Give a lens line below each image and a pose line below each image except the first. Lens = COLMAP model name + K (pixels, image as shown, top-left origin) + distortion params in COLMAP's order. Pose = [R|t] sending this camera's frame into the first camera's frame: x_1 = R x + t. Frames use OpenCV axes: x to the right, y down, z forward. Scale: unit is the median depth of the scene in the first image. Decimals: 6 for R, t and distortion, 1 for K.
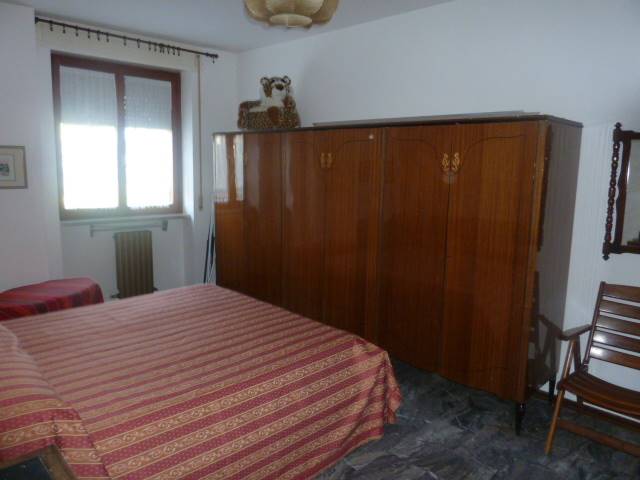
lens RADIAL K [[478.3, 0, 320.0], [0, 478.3, 240.0], [0, 0, 1]] dist [-0.038663, 0.013974]
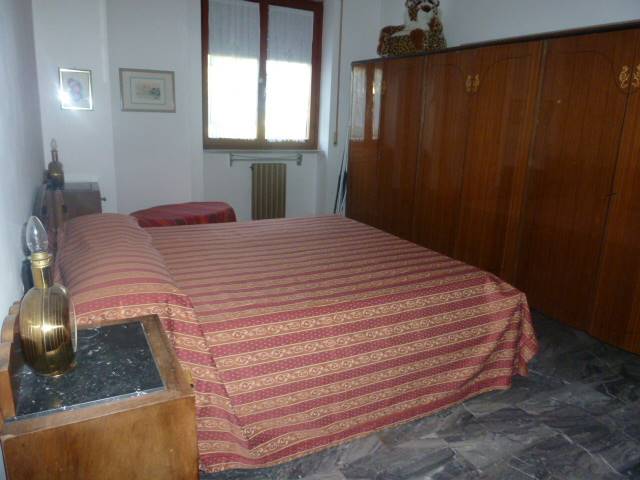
lens RADIAL K [[478.3, 0, 320.0], [0, 478.3, 240.0], [0, 0, 1]] dist [-0.038663, 0.013974]
pose [[0.958064, 0.085669, -0.273447, 0.010197], [-0.062390, 0.993734, 0.092738, 0.078736], [0.279679, -0.071789, 0.957406, 0.071890]]
